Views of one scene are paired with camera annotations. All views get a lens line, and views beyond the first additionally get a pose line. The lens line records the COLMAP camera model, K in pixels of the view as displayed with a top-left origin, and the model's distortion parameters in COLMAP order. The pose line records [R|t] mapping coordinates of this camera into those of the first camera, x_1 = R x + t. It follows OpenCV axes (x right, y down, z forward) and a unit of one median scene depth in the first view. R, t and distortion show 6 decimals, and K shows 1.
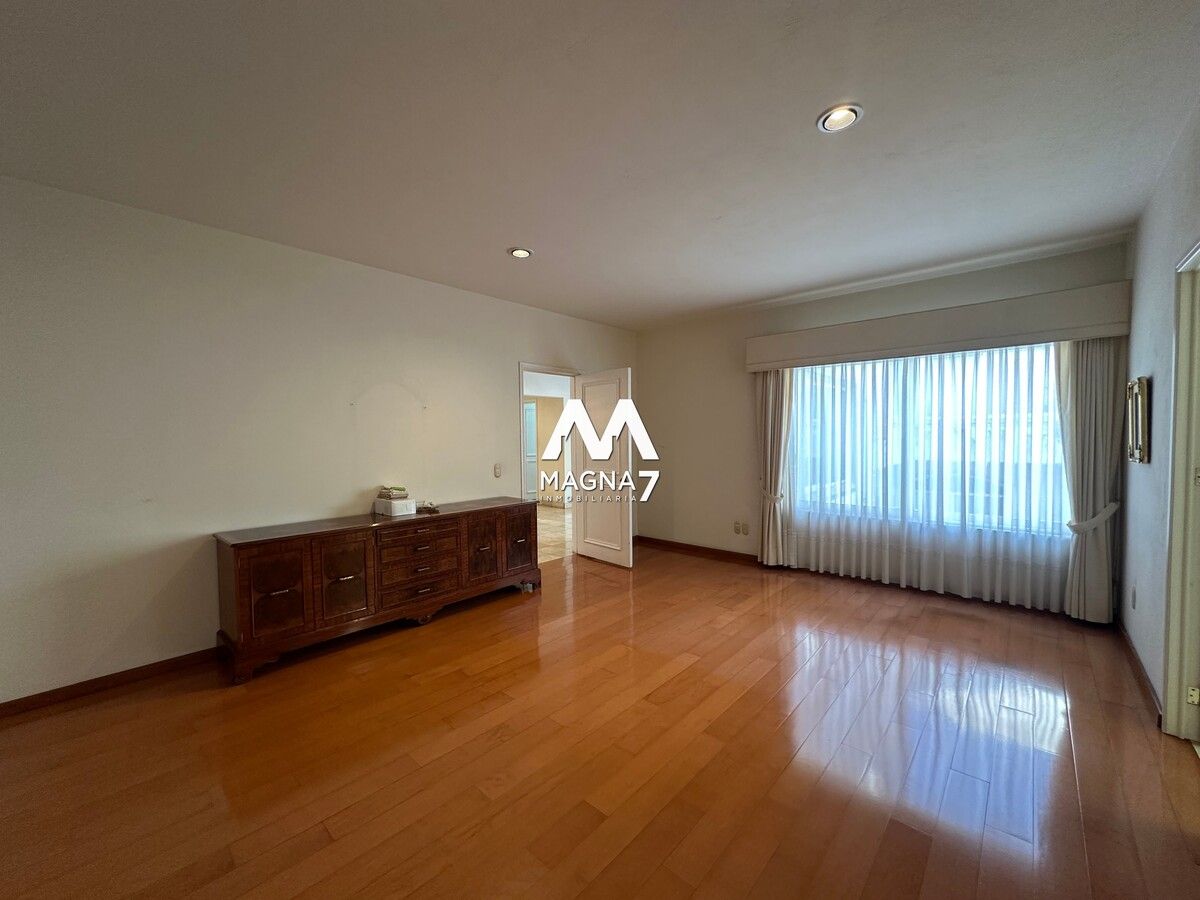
lens RADIAL K [[478.5, 0, 600.7], [0, 478.5, 450.6], [0, 0, 1]] dist [-0.001818, 0.000645]
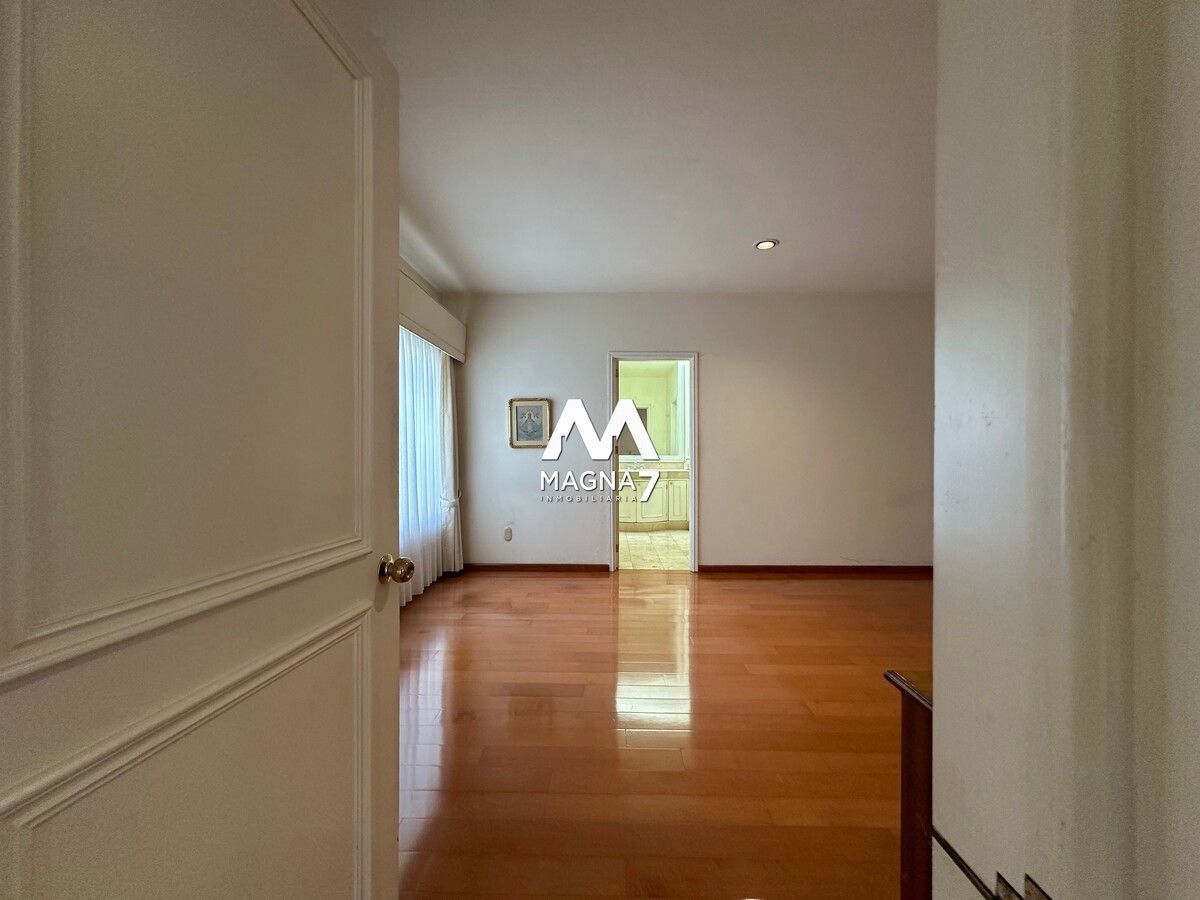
lens RADIAL K [[478.5, 0, 600.7], [0, 478.5, 450.6], [0, 0, 1]] dist [-0.001818, 0.000645]
pose [[-0.654855, 0.013706, 0.755630, -0.191737], [0.036341, 0.999250, 0.013369, 0.014946], [-0.754880, 0.036215, -0.654862, 1.187375]]
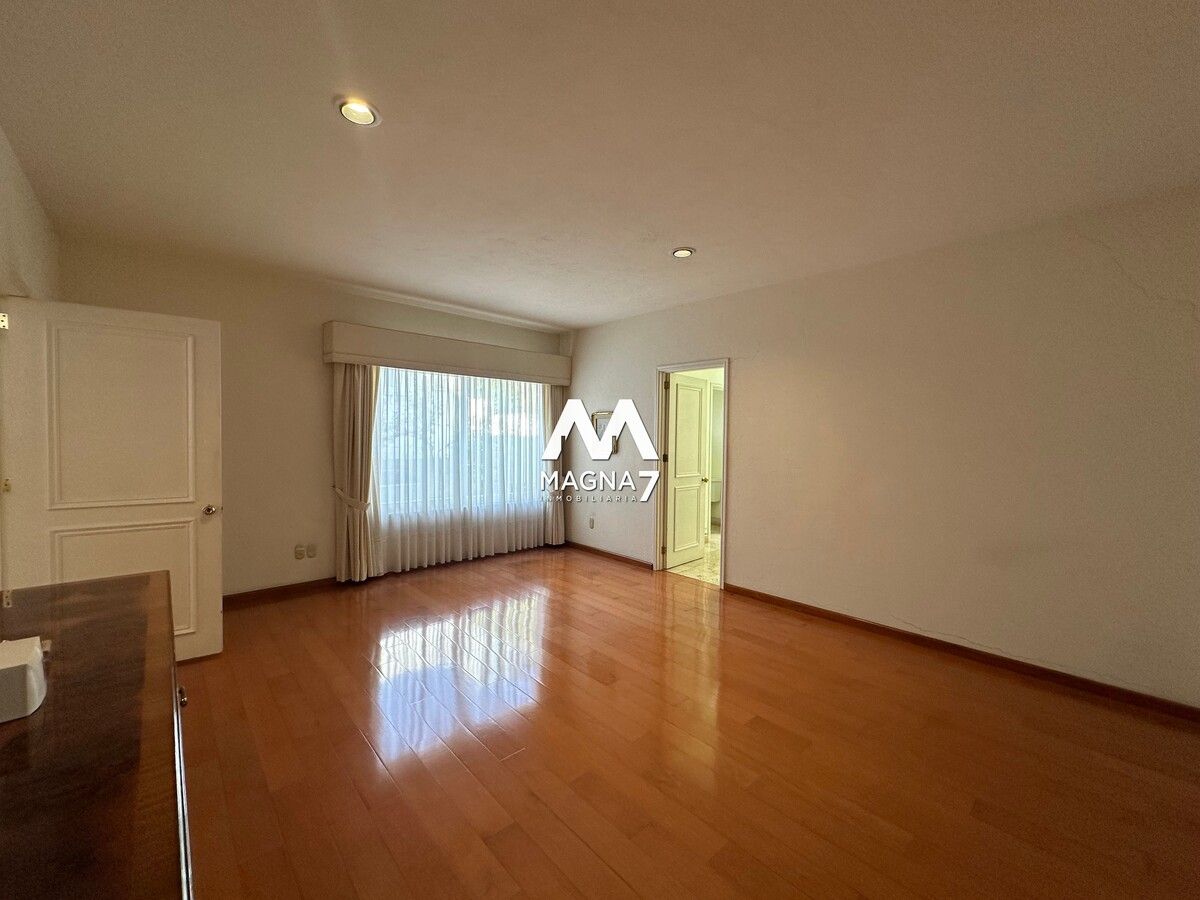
lens RADIAL K [[478.5, 0, 600.7], [0, 478.5, 450.6], [0, 0, 1]] dist [-0.001818, 0.000645]
pose [[0.098688, -0.014973, 0.995006, -0.546534], [0.022443, 0.999666, 0.012818, -0.007249], [-0.994865, 0.021066, 0.098991, 0.506337]]
